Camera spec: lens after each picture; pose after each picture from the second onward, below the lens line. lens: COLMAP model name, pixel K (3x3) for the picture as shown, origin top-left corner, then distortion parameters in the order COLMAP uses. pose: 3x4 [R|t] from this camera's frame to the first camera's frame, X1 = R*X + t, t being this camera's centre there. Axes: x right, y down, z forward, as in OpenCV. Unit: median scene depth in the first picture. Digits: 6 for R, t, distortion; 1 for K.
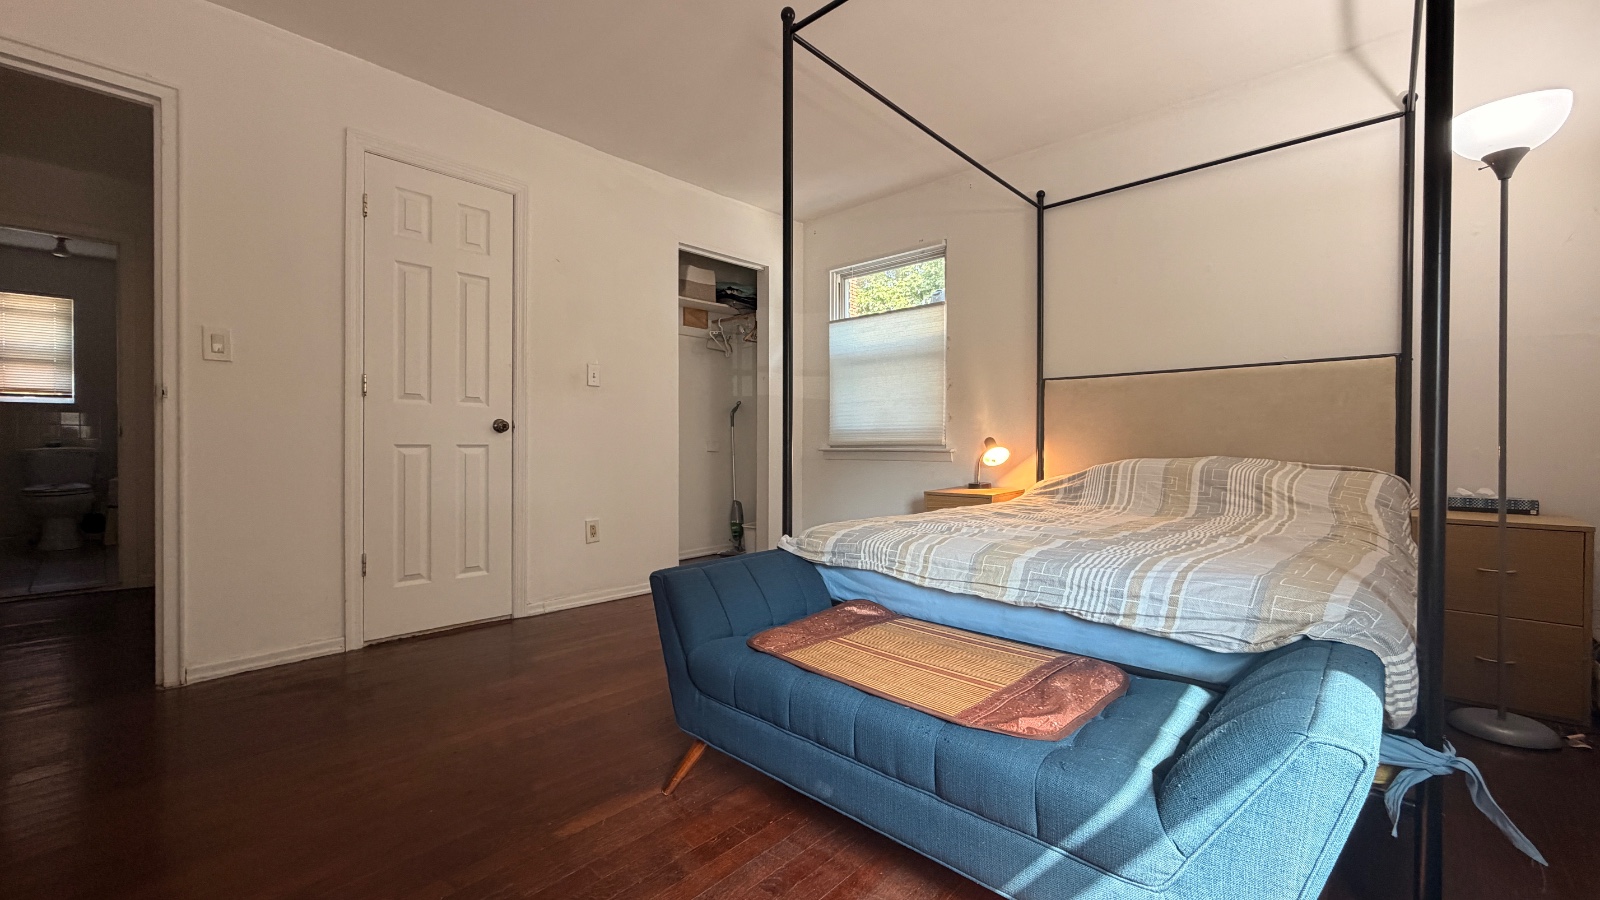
lens RADIAL K [[647.0, 0, 788.2], [0, 647.0, 446.4], [0, 0, 1]] dist [0.009702, -0.000695]
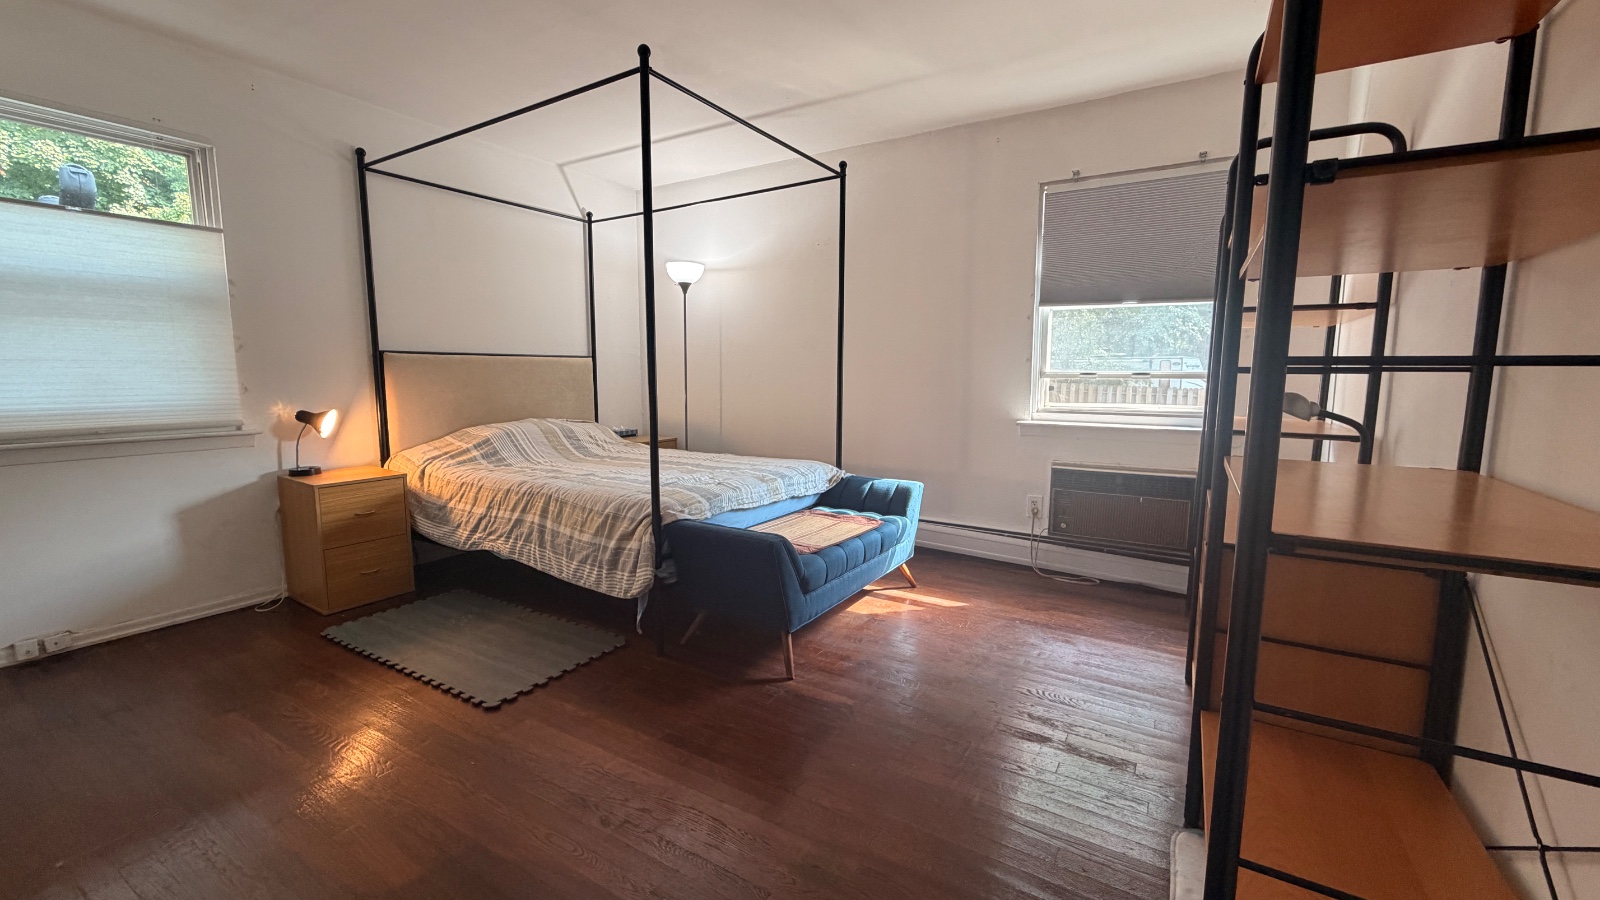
lens RADIAL K [[647.0, 0, 796.6], [0, 647.0, 451.6], [0, 0, 1]] dist [0.009702, -0.000695]
pose [[-0.177255, -0.120571, 0.976752, -0.698875], [0.004093, 0.992368, 0.123241, -0.070460], [-0.984157, 0.025843, -0.175408, 0.550501]]
